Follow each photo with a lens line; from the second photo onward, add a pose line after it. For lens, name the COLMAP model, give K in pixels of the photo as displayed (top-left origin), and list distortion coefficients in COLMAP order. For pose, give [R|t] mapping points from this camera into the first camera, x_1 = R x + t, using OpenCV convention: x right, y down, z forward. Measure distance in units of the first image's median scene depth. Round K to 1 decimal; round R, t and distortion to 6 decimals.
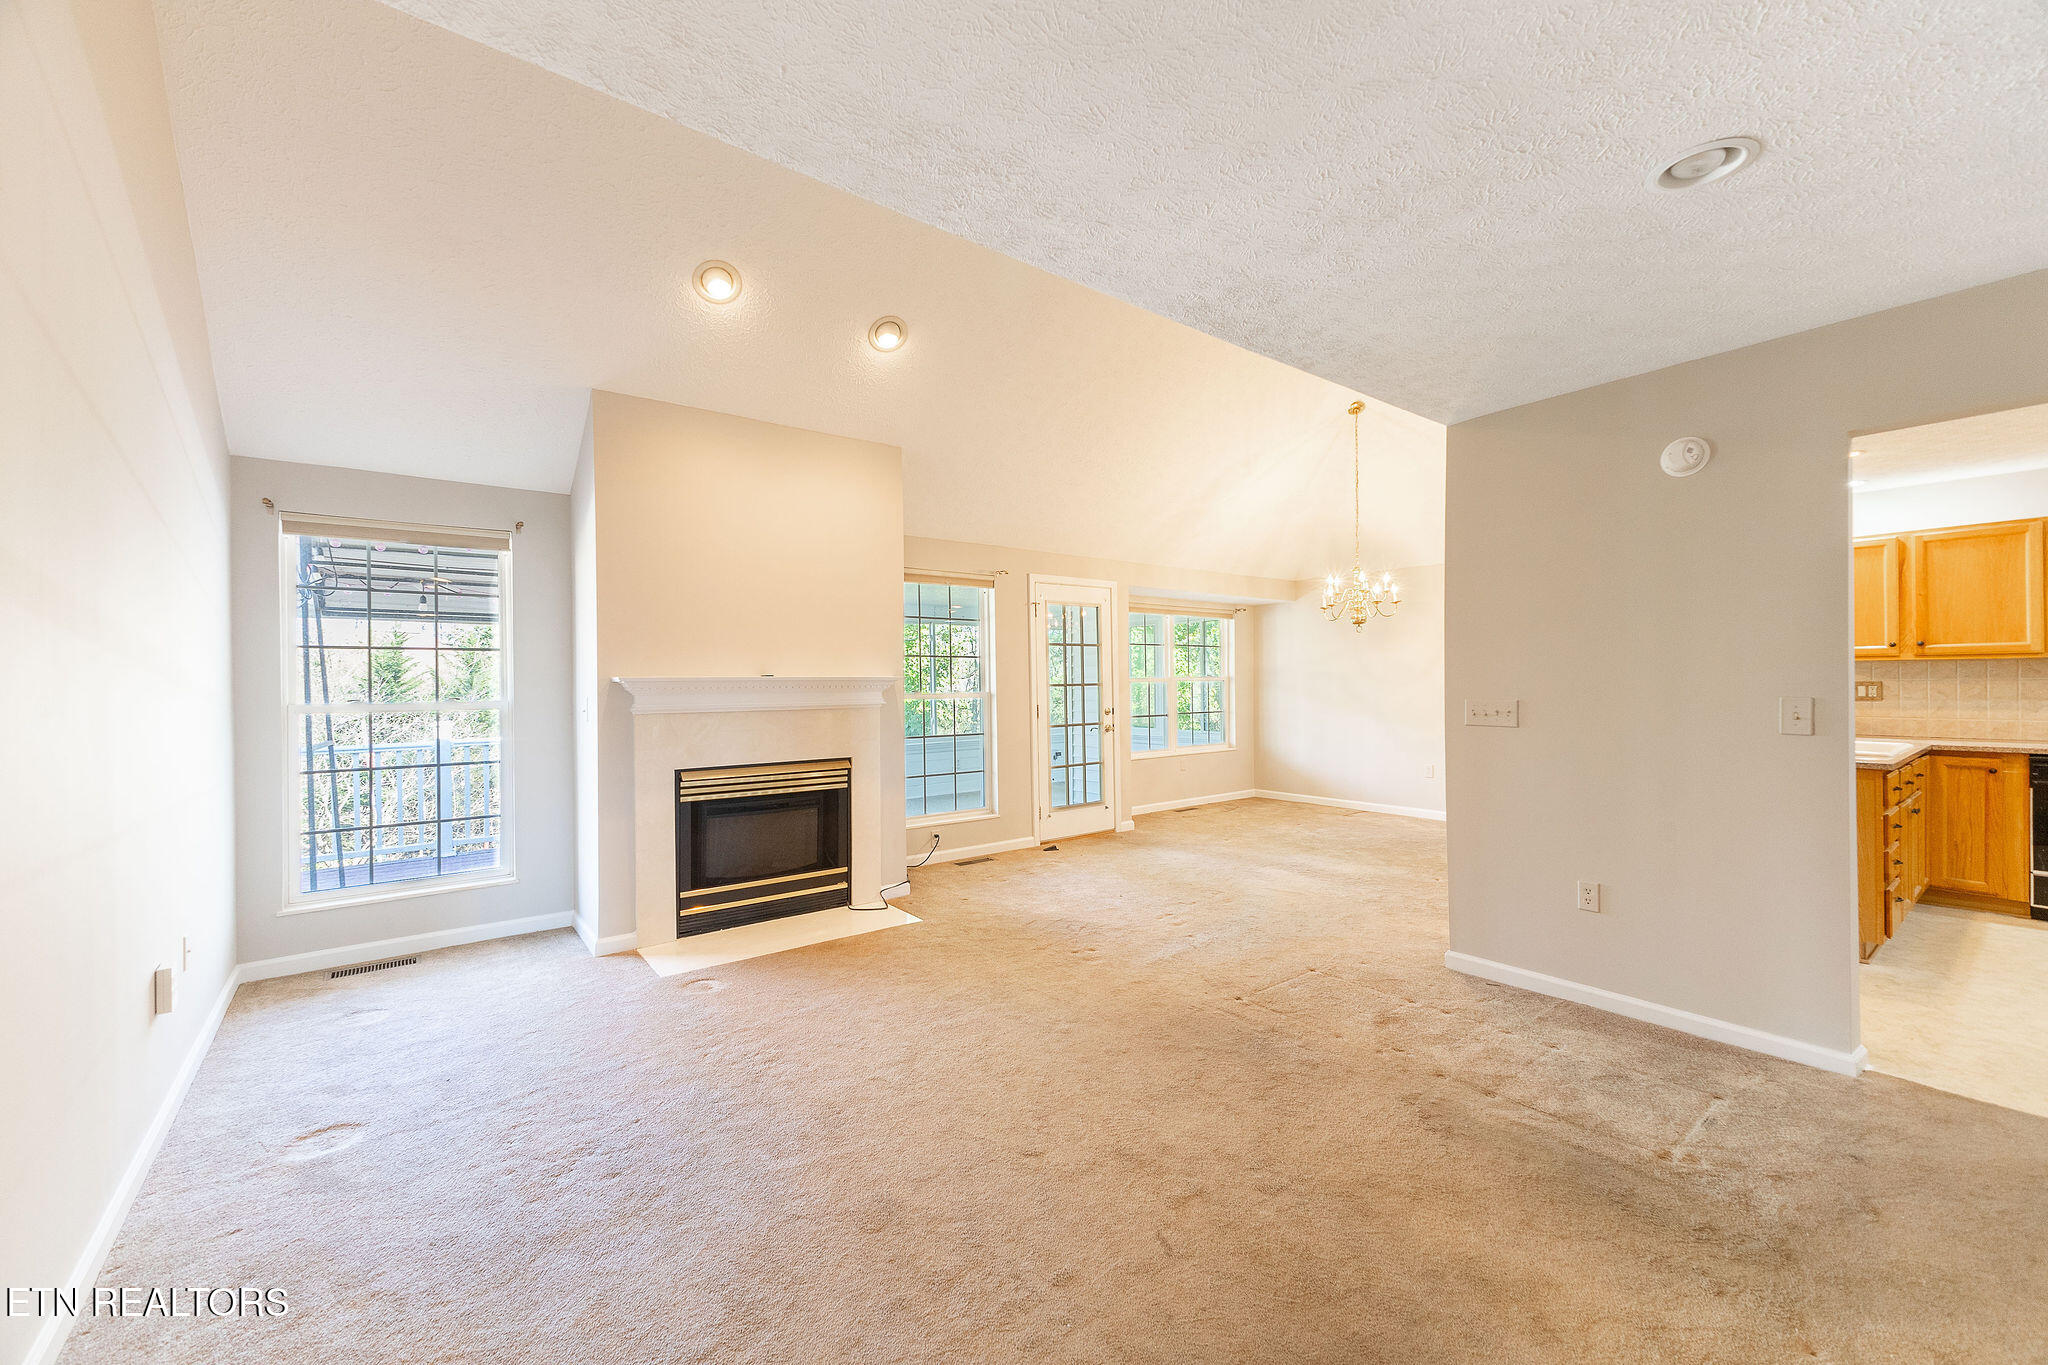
lens RADIAL K [[811.9, 0, 1033.8], [0, 811.9, 680.0], [0, 0, 1]] dist [0.009554, -0.002549]
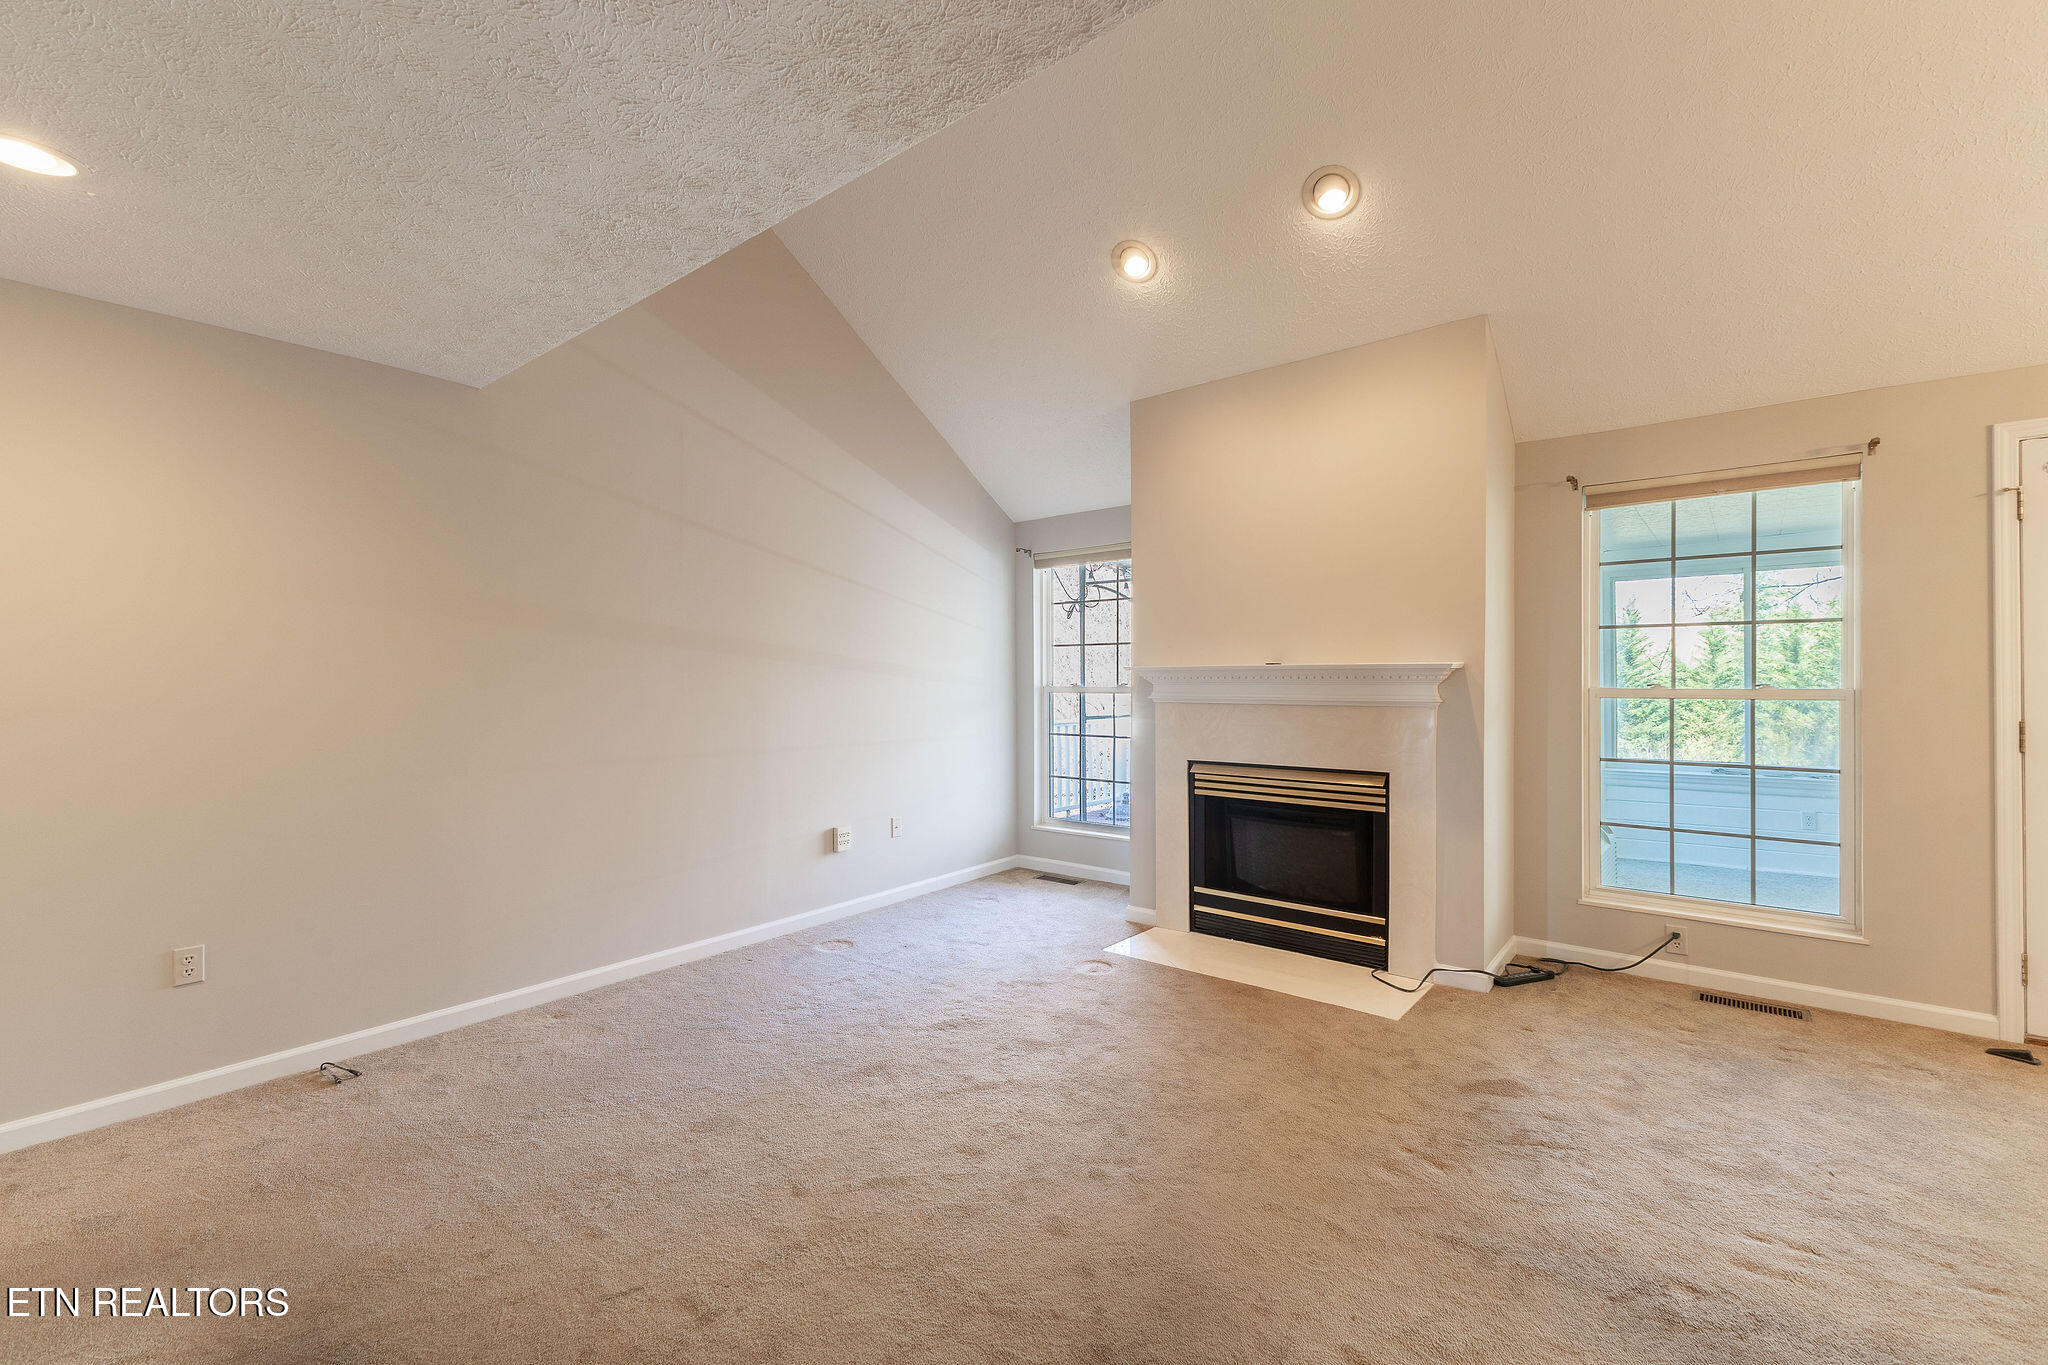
lens RADIAL K [[891.3, 0, 1022.2], [0, 891.3, 679.6], [0, 0, 1]] dist [0.011246, 0.000485]
pose [[0.205338, 0.013477, -0.978598, 0.511164], [0.008544, 0.999842, 0.015562, -0.005282], [0.978654, -0.011556, 0.205191, 0.517465]]
